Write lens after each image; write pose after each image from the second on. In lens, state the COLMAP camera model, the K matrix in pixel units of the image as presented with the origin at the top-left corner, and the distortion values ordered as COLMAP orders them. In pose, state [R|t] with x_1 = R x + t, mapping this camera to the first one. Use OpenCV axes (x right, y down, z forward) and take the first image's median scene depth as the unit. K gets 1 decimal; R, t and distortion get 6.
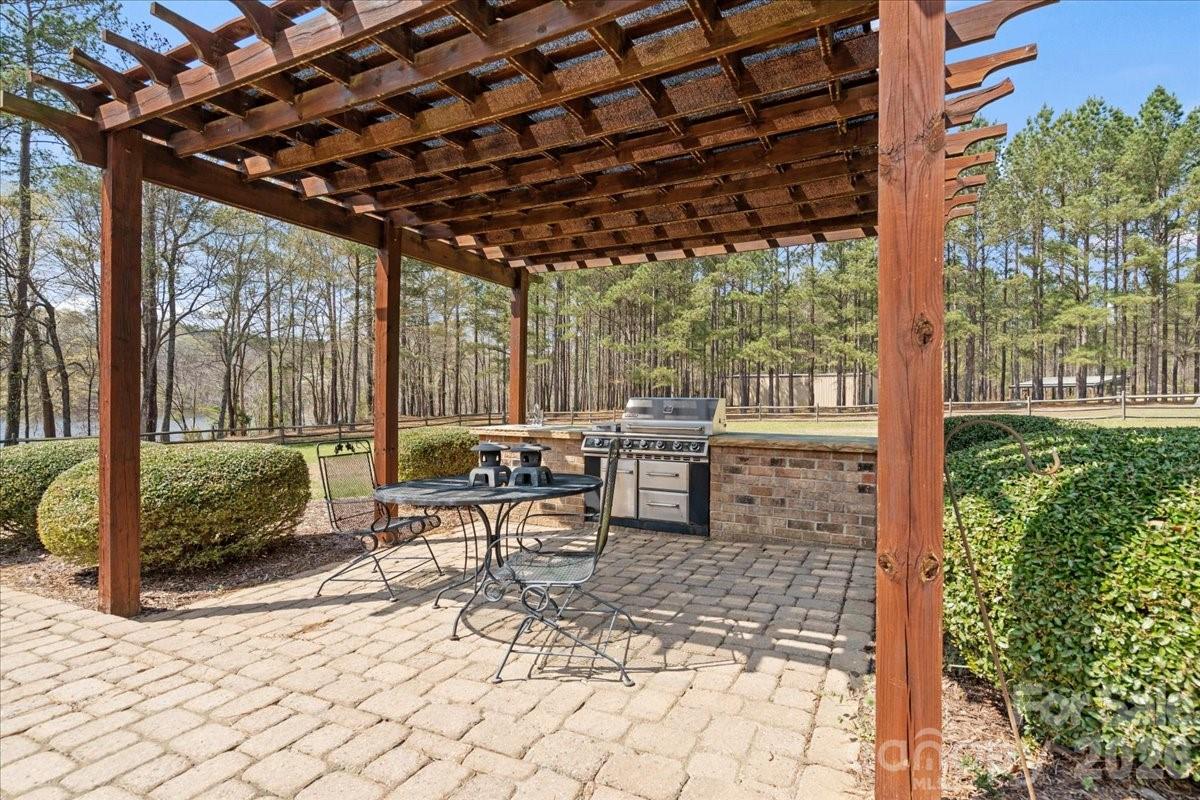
lens RADIAL K [[541.7, 0, 600.0], [0, 541.7, 400.0], [0, 0, 1]] dist [-0.003023, -0.000623]
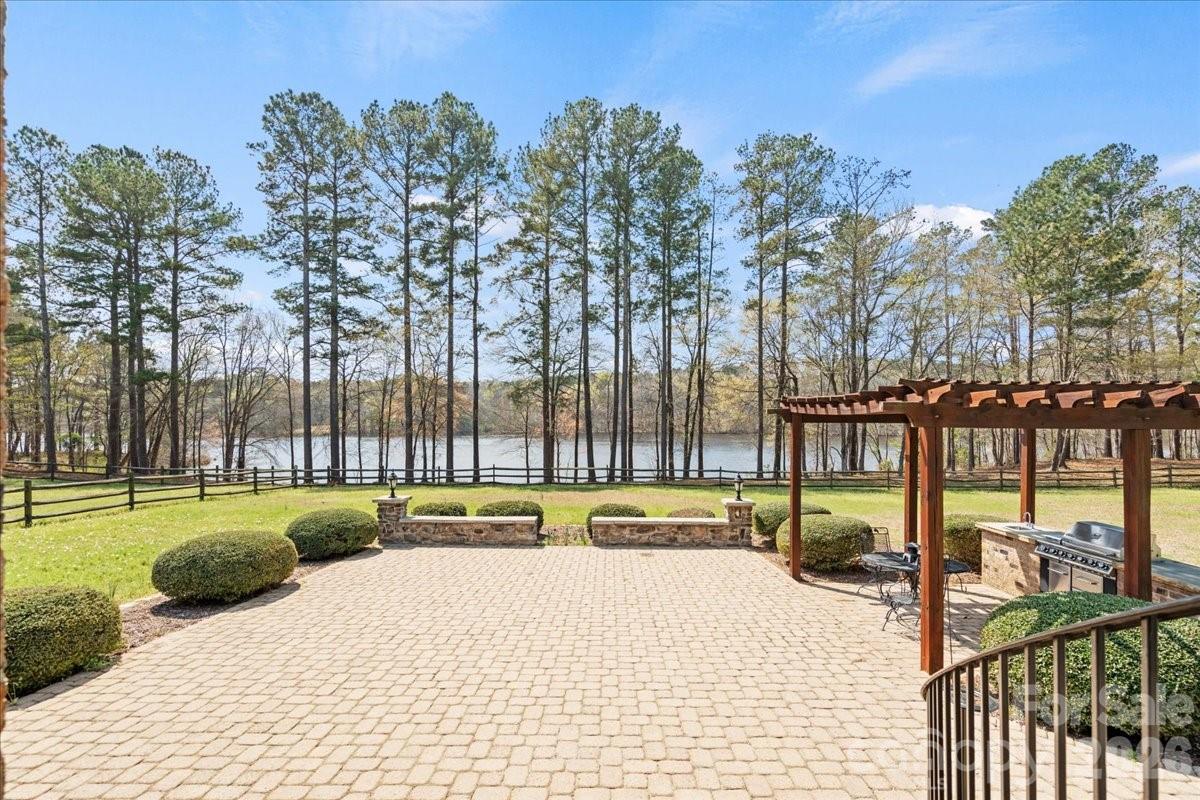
lens RADIAL K [[597.7, 0, 647.5], [0, 597.7, 417.0], [0, 0, 1]] dist [0.003119, 0.000803]
pose [[0.502104, 0.003978, -0.864798, 1.073732], [-0.012651, 0.999916, -0.002745, -0.326144], [0.864715, 0.012319, 0.502112, -0.943263]]
